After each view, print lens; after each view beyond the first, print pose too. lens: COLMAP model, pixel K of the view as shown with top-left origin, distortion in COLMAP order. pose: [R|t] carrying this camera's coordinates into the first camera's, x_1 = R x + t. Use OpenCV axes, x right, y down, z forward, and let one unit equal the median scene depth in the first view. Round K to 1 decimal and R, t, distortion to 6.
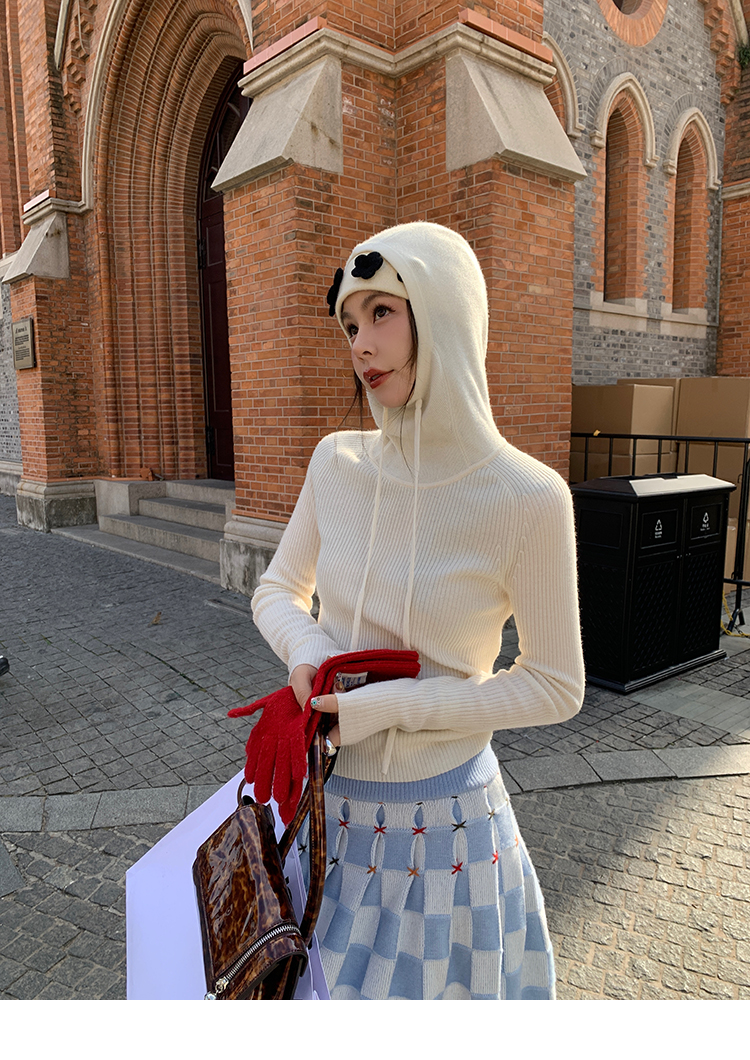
lens RADIAL K [[759.1, 0, 376.0], [0, 759.1, 504.1], [0, 0, 1]] dist [0.016923, -0.012372]
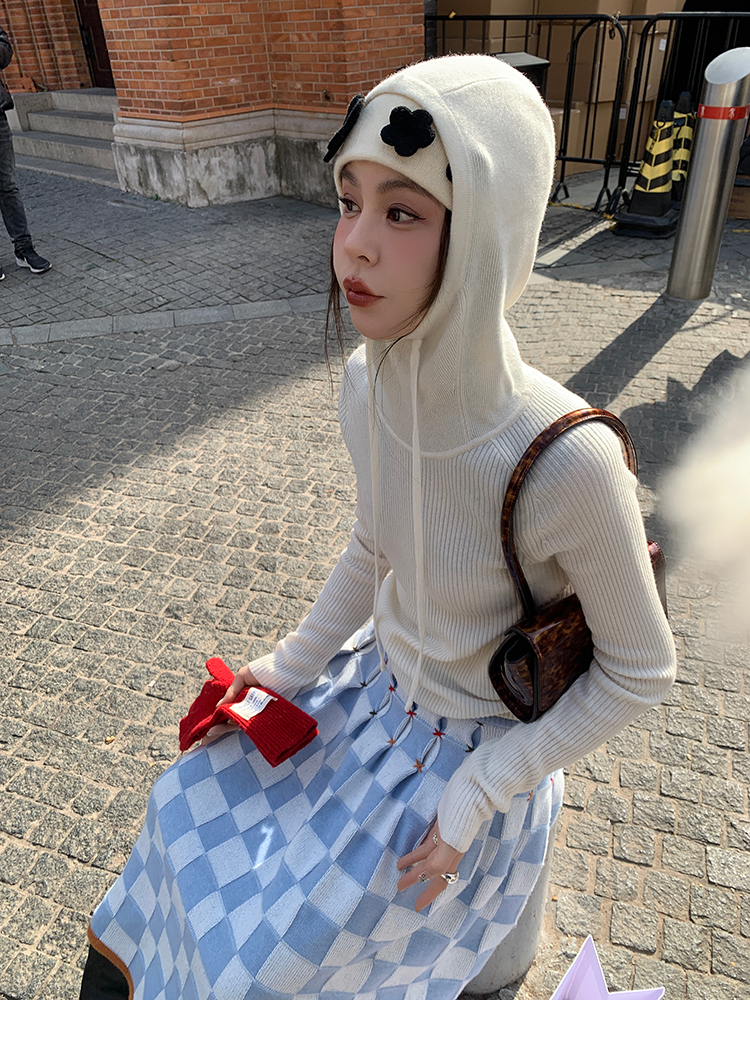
lens RADIAL K [[759.1, 0, 378.3], [0, 759.1, 508.1], [0, 0, 1]] dist [0.016923, -0.012372]
pose [[0.995244, -0.076362, 0.060483, 0.058125], [0.041392, 0.893552, 0.447047, 0.033508], [-0.088182, -0.442418, 0.892463, -0.203041]]
